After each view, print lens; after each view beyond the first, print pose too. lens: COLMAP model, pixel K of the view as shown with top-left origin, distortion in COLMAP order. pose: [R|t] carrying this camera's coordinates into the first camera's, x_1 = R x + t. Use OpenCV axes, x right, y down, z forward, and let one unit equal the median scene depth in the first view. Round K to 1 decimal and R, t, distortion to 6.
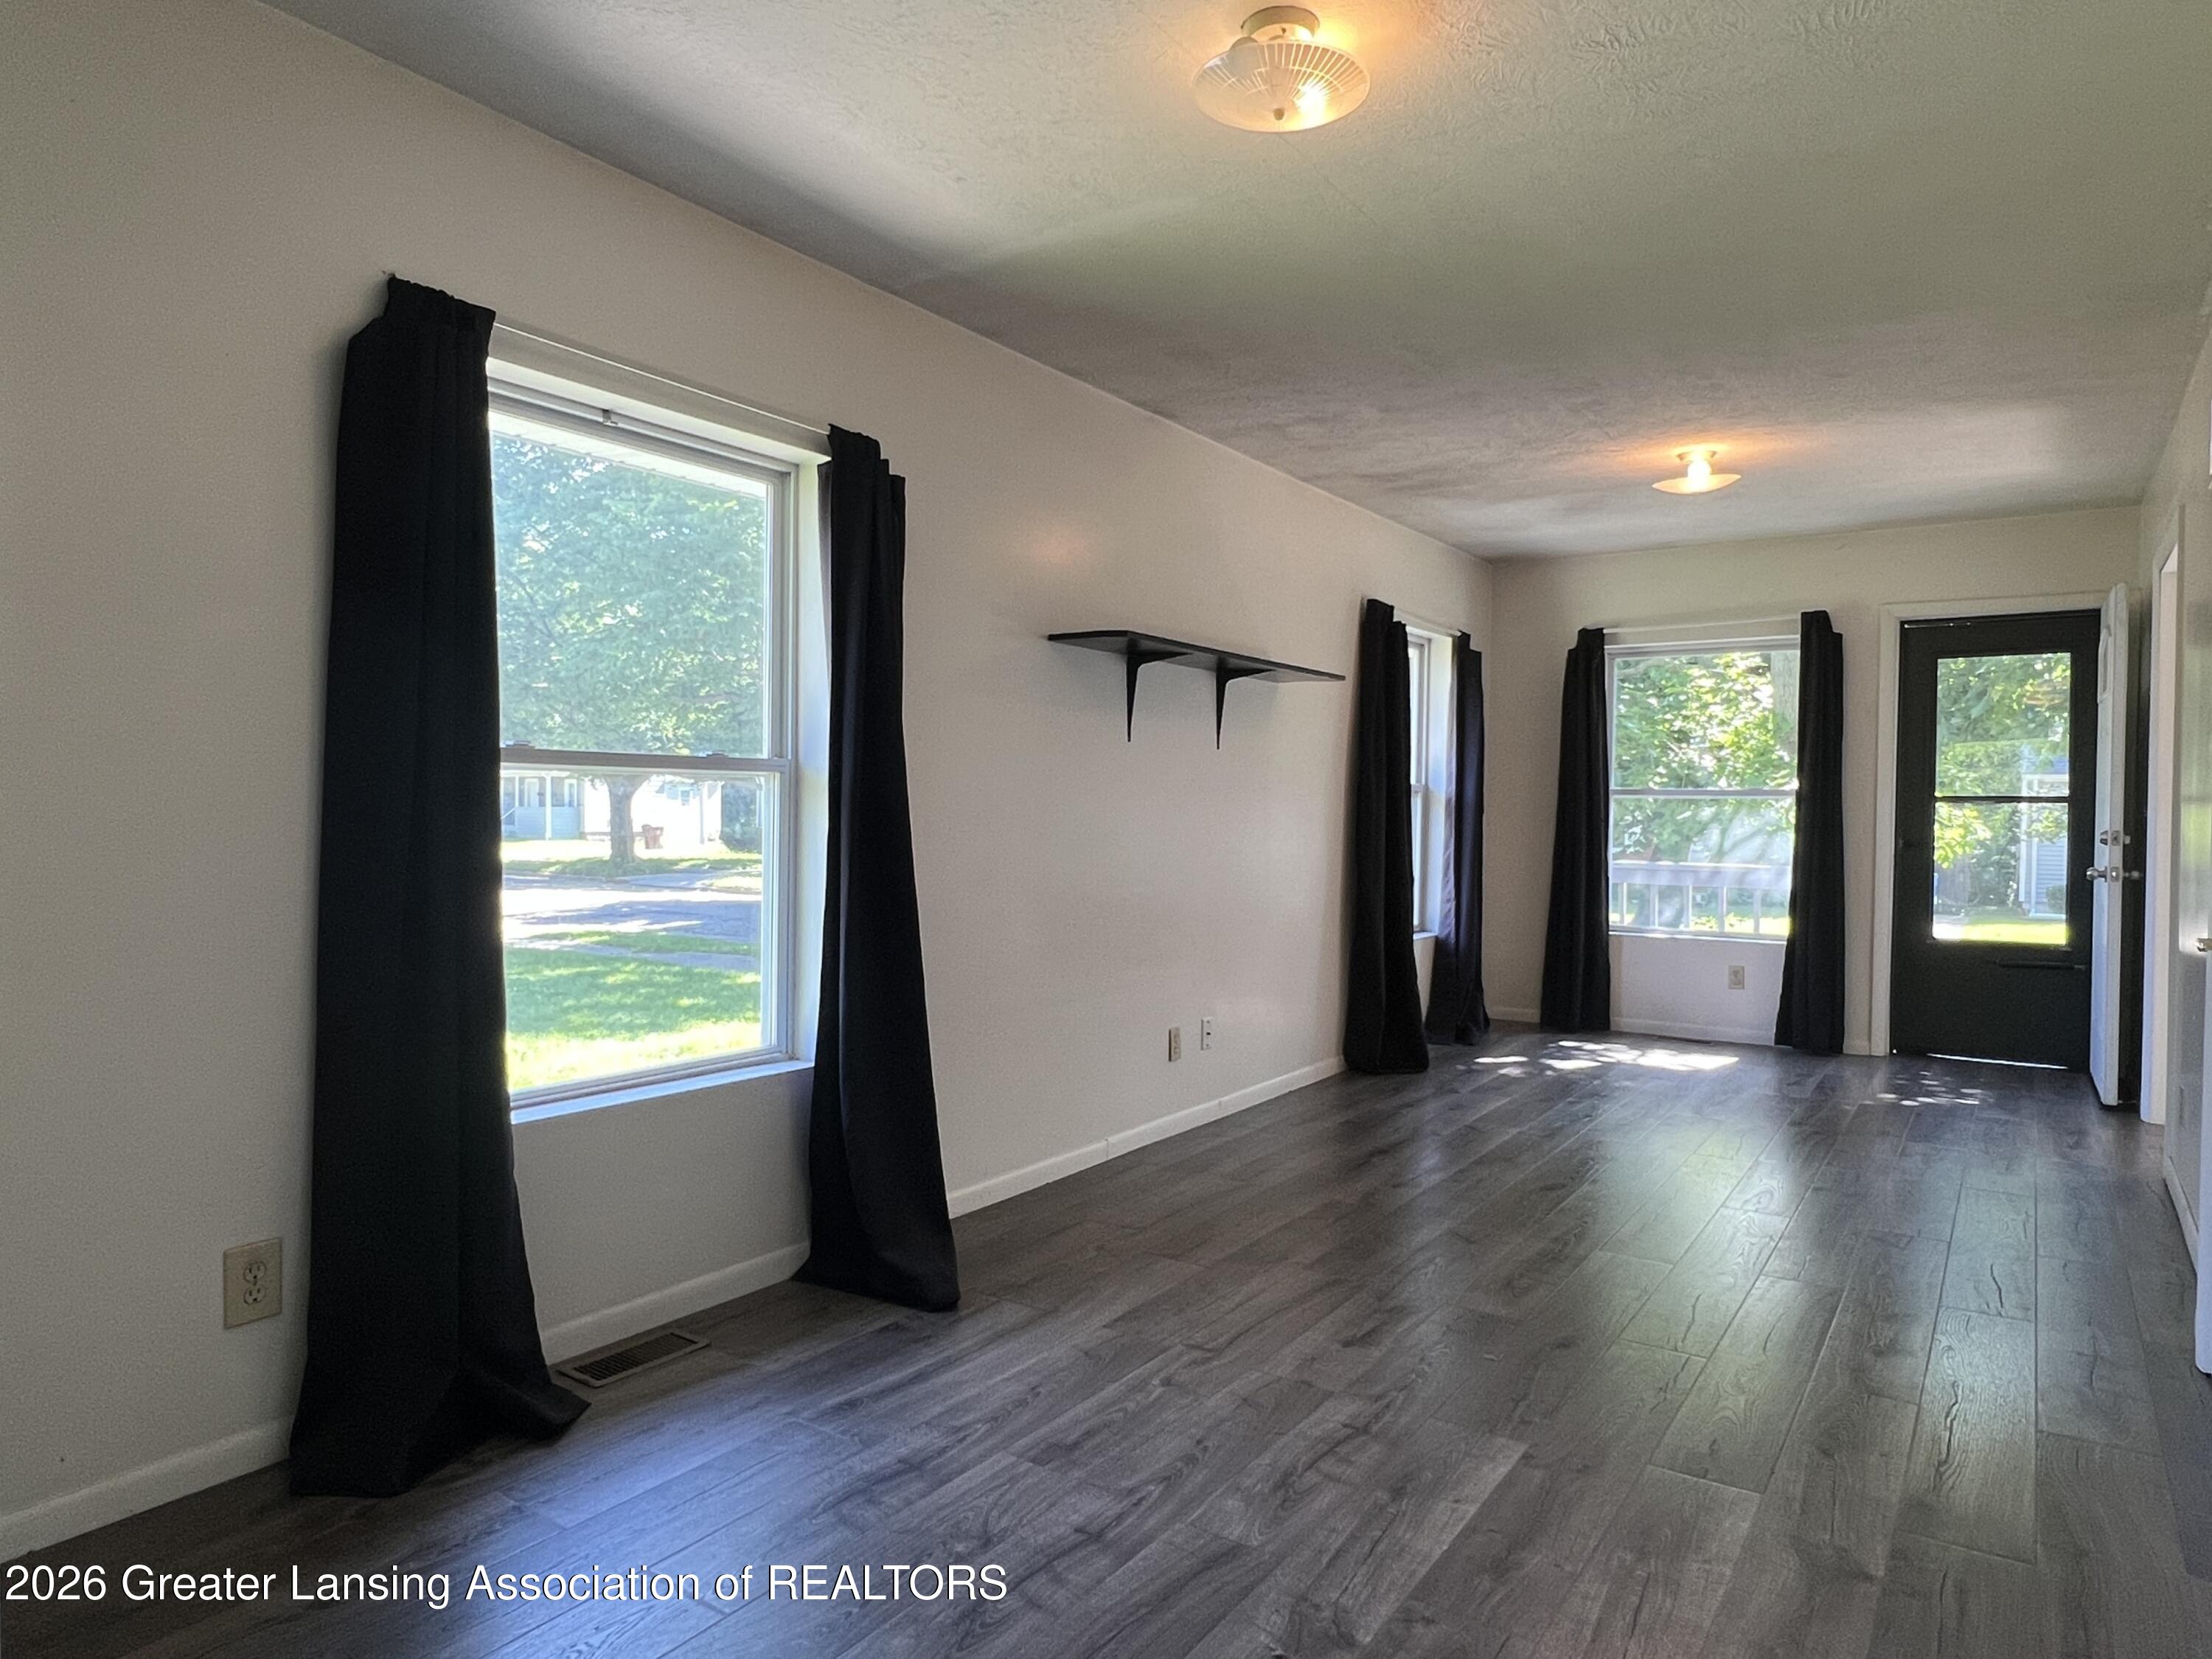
lens RADIAL K [[1350.0, 0, 1106.0], [0, 1350.0, 829.5], [0, 0, 1]] dist [-0.001385, 0.000437]
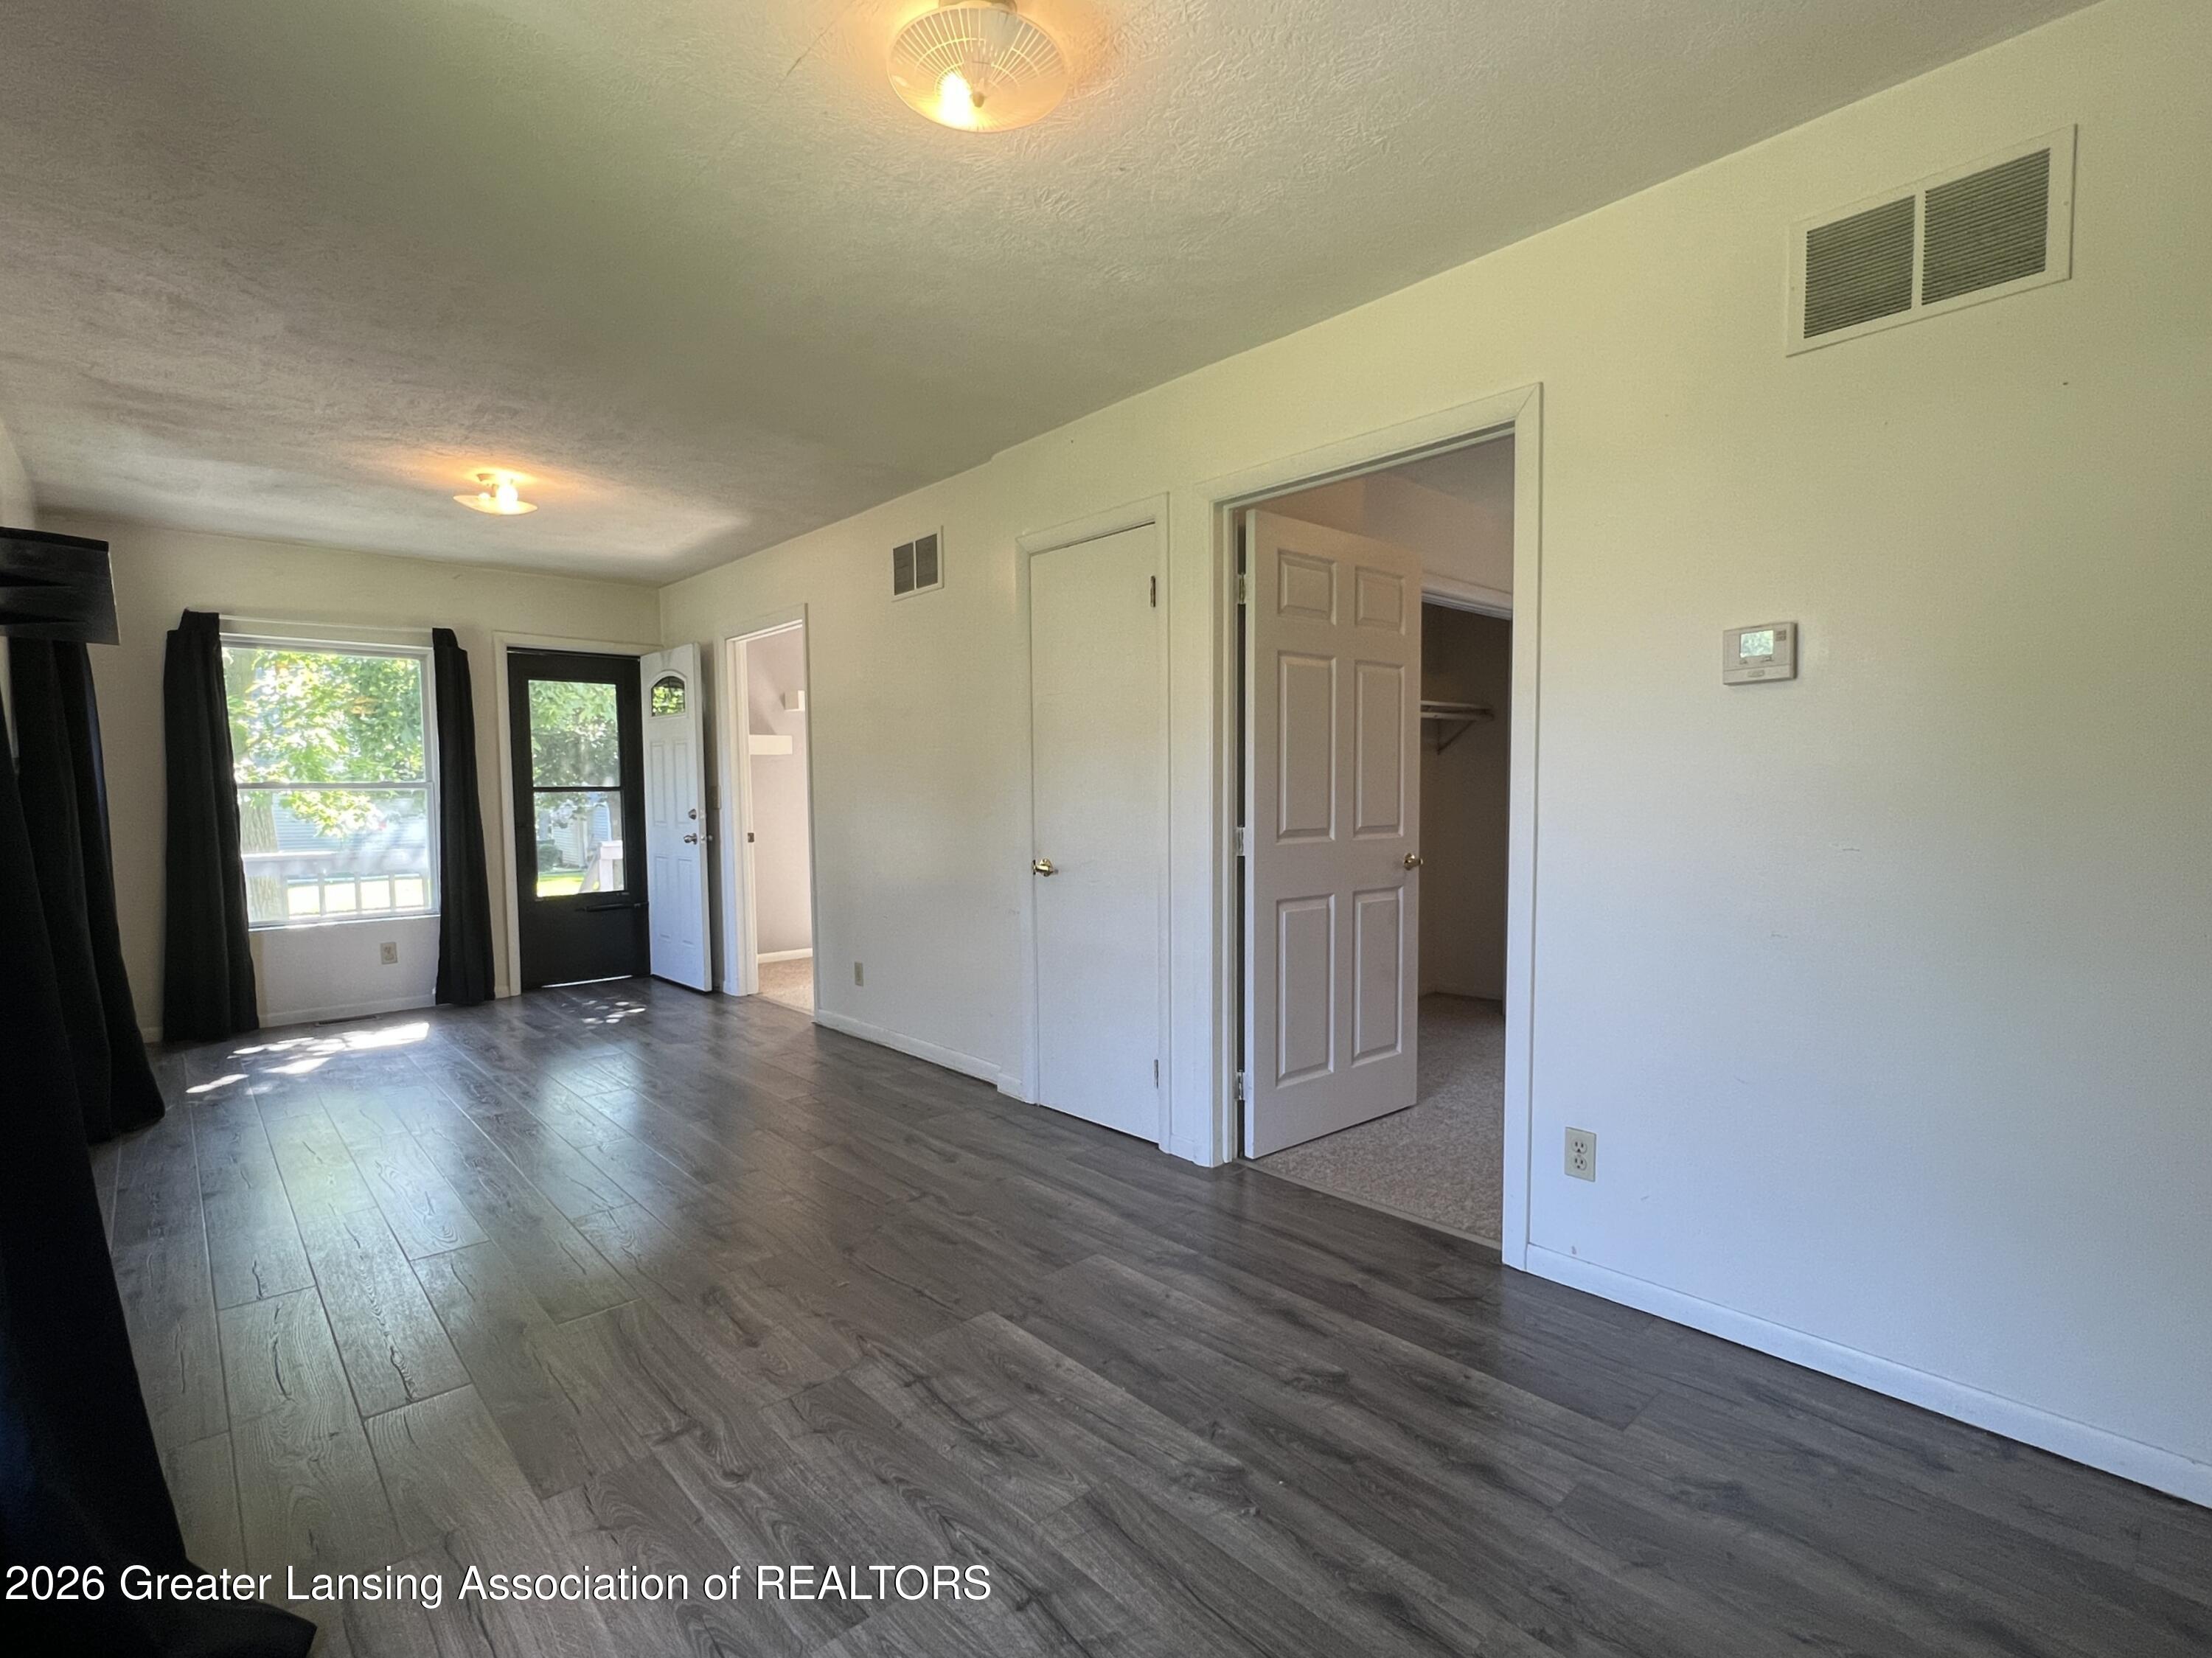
lens RADIAL K [[1046.4, 0, 1045.8], [0, 1046.4, 848.7], [0, 0, 1]] dist [0.001601, 0.000267]
pose [[0.251280, -0.067453, 0.965561, -0.325399], [0.032365, 0.997596, 0.061268, -0.015624], [-0.967373, 0.015855, 0.252859, 0.392934]]
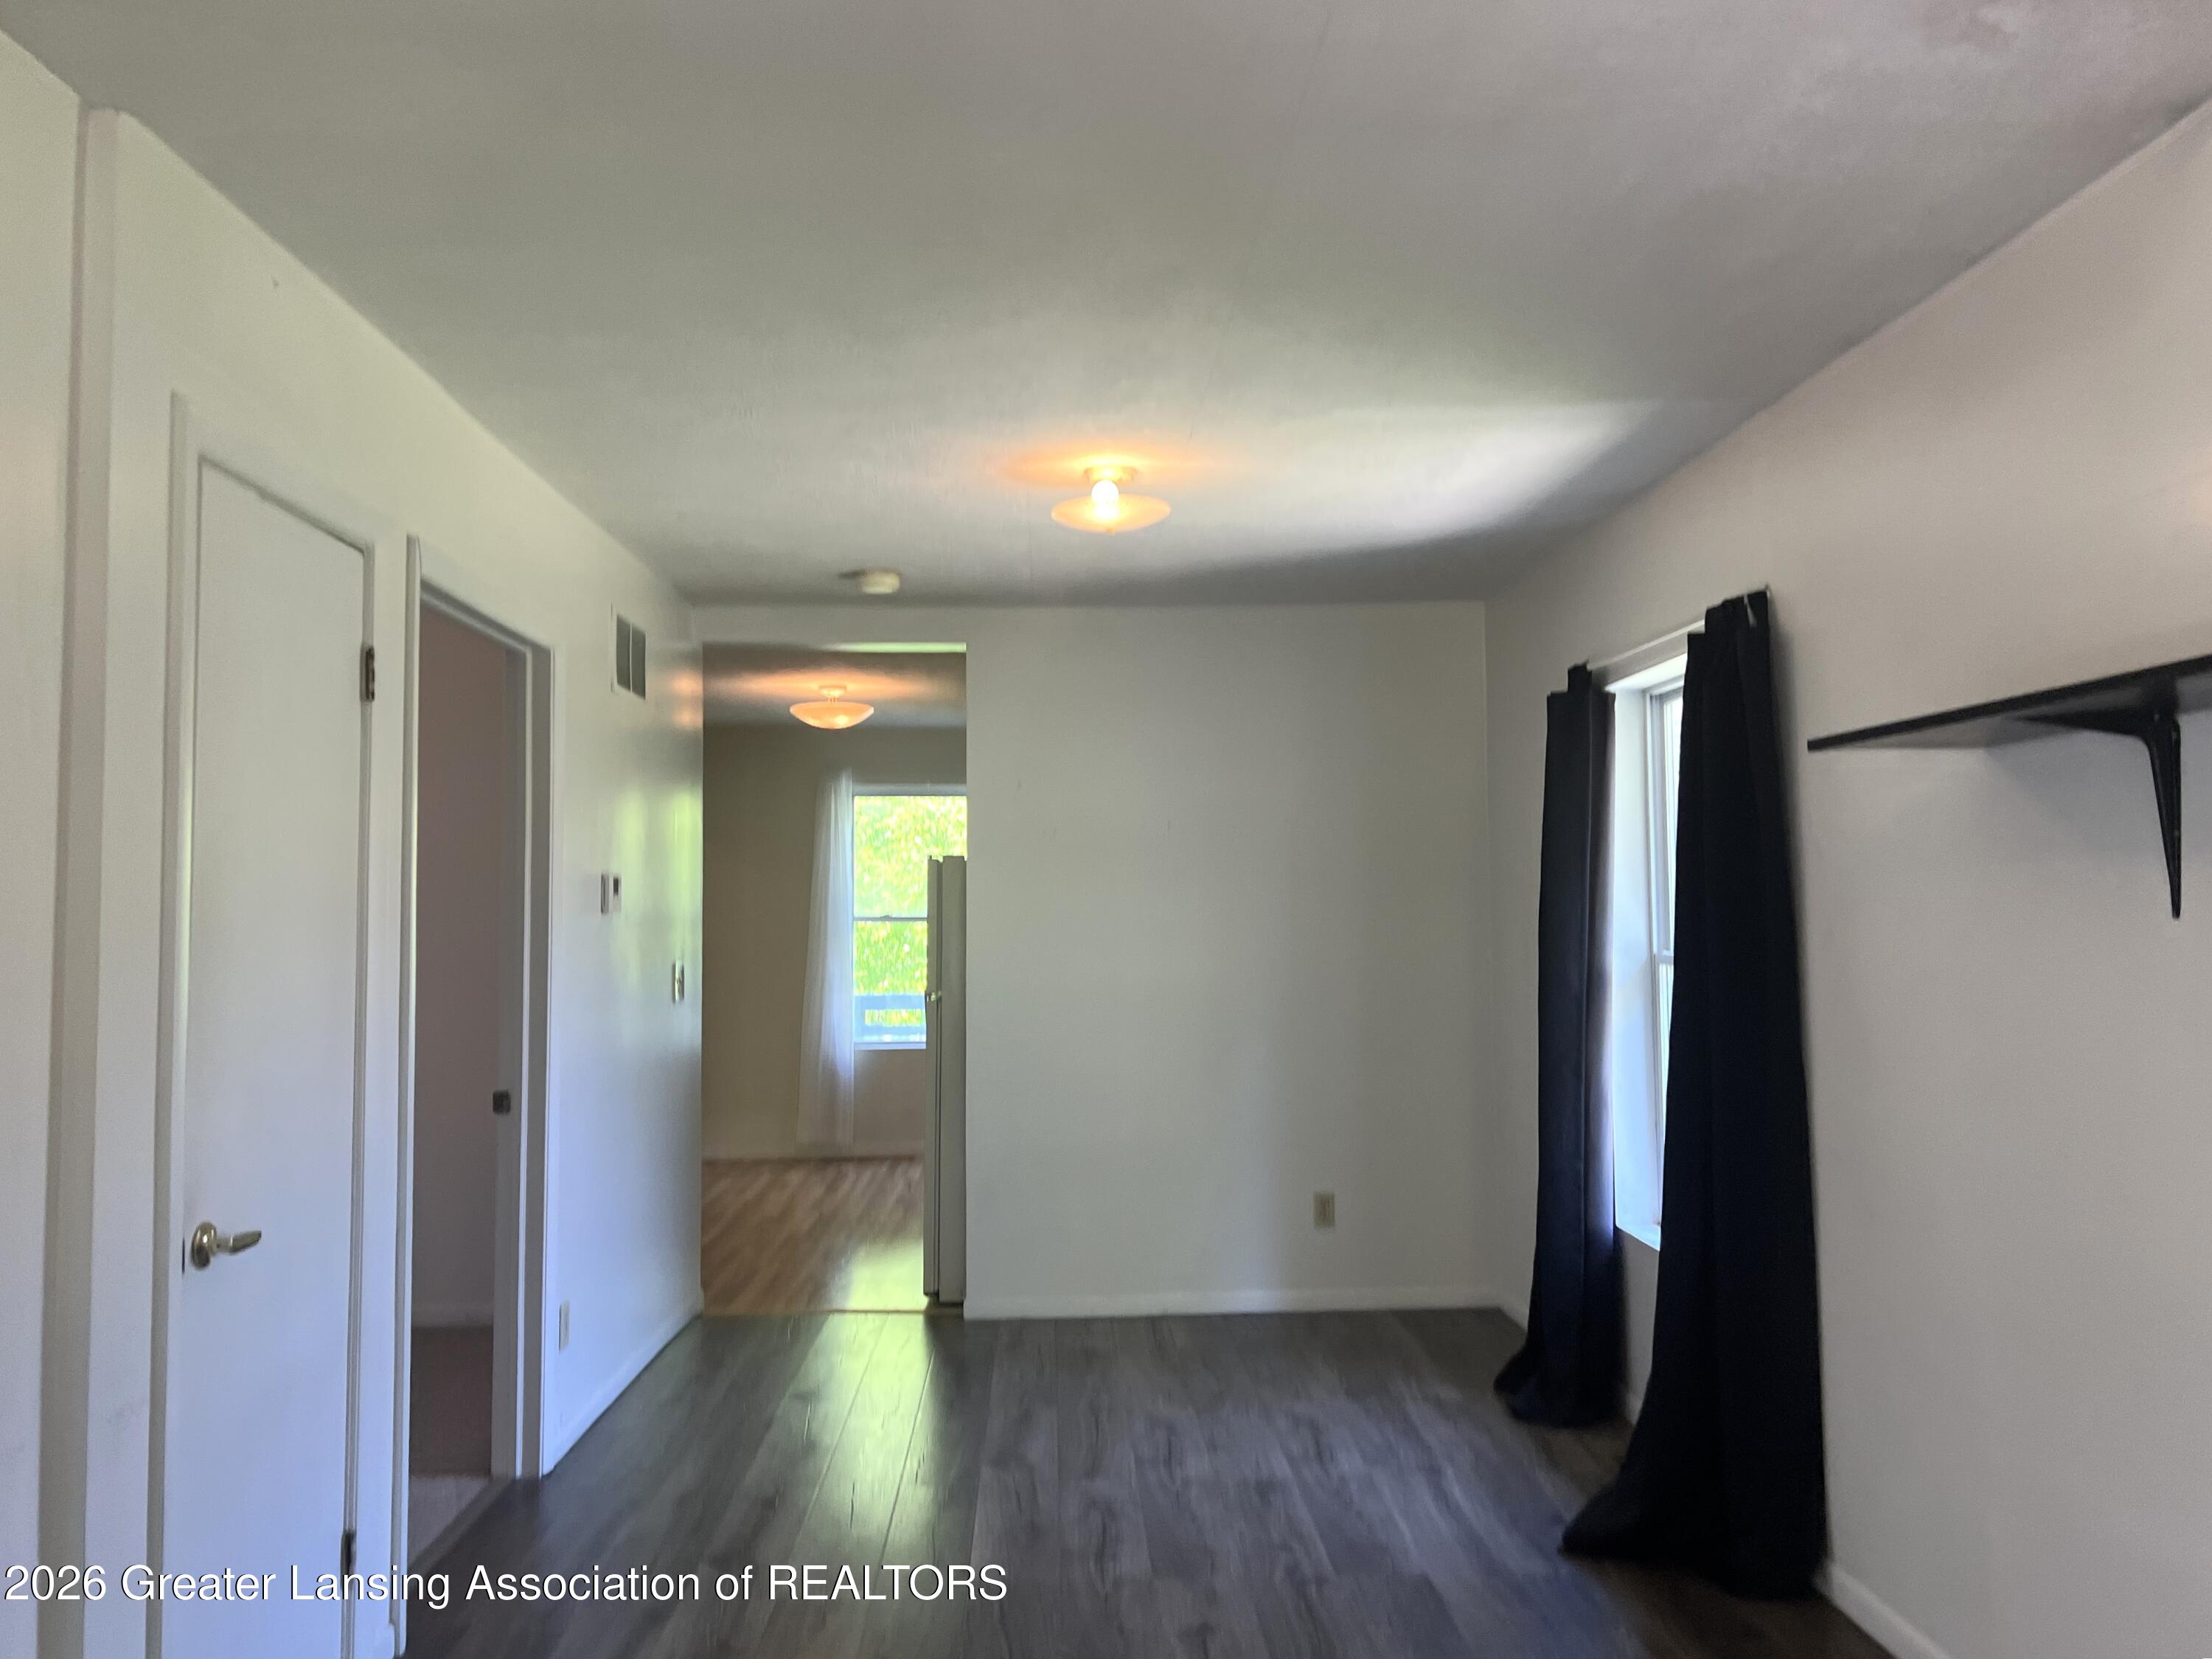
lens RADIAL K [[1612.2, 0, 1106.0], [0, 1612.2, 829.5], [0, 0, 1]] dist [0.000845, -0.004484]
pose [[-0.798748, -0.042355, -0.600174, 0.598313], [-0.017981, 0.998754, -0.046554, -0.064562], [0.601398, -0.026393, -0.798514, 1.220283]]
